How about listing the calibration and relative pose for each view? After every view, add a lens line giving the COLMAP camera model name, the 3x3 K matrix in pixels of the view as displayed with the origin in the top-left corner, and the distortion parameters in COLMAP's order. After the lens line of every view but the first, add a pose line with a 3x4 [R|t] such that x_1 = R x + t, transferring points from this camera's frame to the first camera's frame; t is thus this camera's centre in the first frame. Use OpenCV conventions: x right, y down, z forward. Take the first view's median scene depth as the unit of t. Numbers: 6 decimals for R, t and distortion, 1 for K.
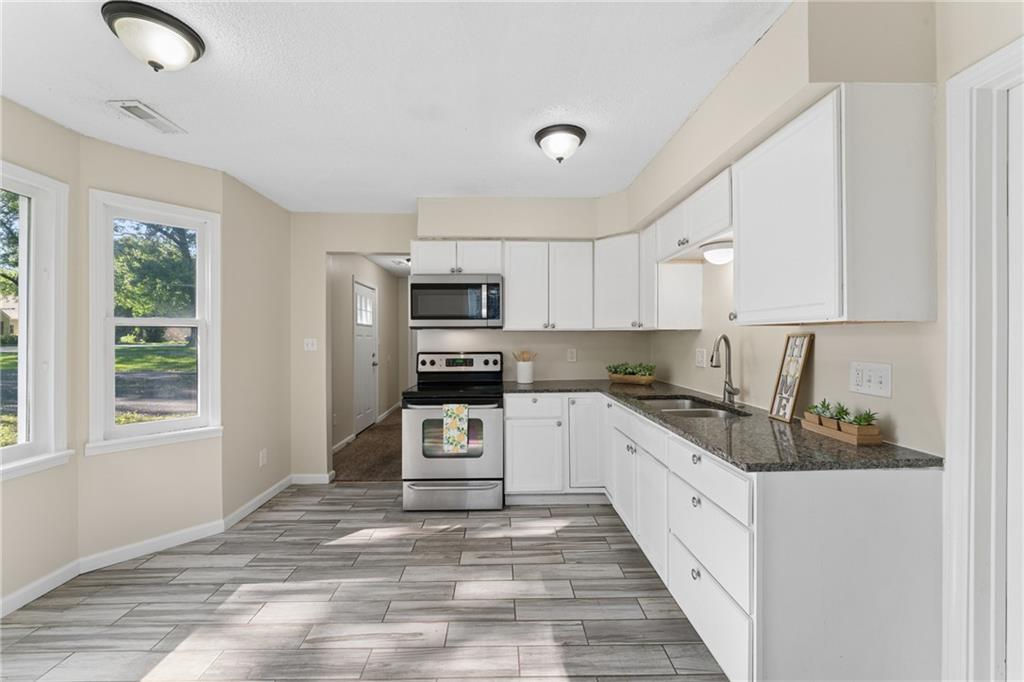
lens RADIAL K [[416.4, 0, 509.9], [0, 416.4, 339.1], [0, 0, 1]] dist [-0.004602, 0.000260]
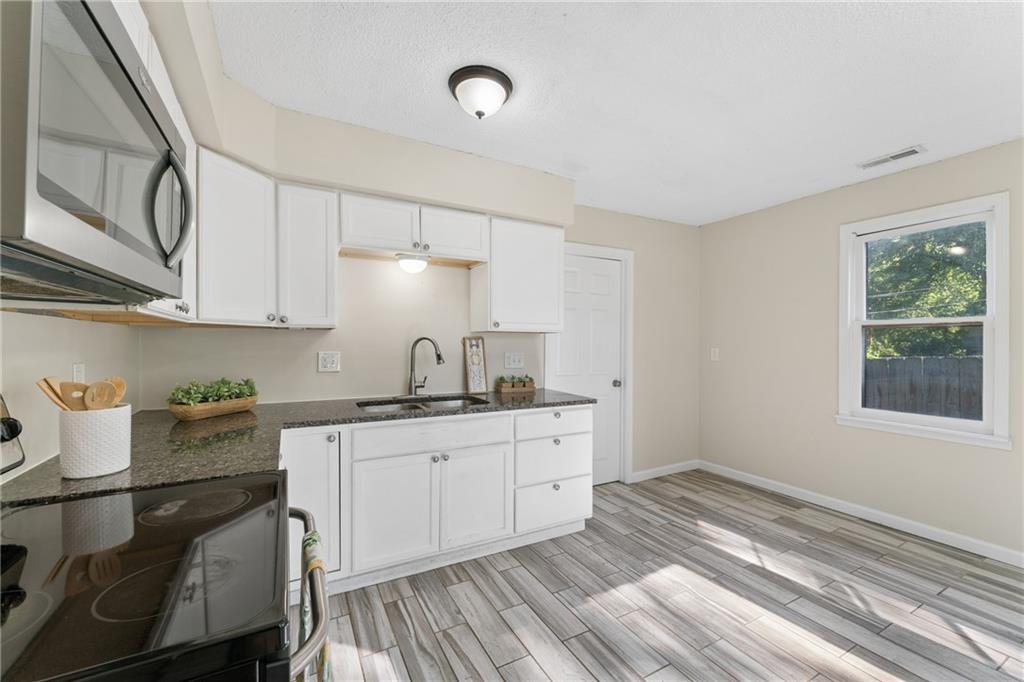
lens RADIAL K [[416.4, 0, 510.1], [0, 416.4, 341.3], [0, 0, 1]] dist [-0.004602, 0.000260]
pose [[-0.460647, 0.001105, 0.887583, -0.645650], [-0.000601, 0.999999, -0.001557, 0.003700], [-0.887583, -0.001251, -0.460646, 1.366461]]
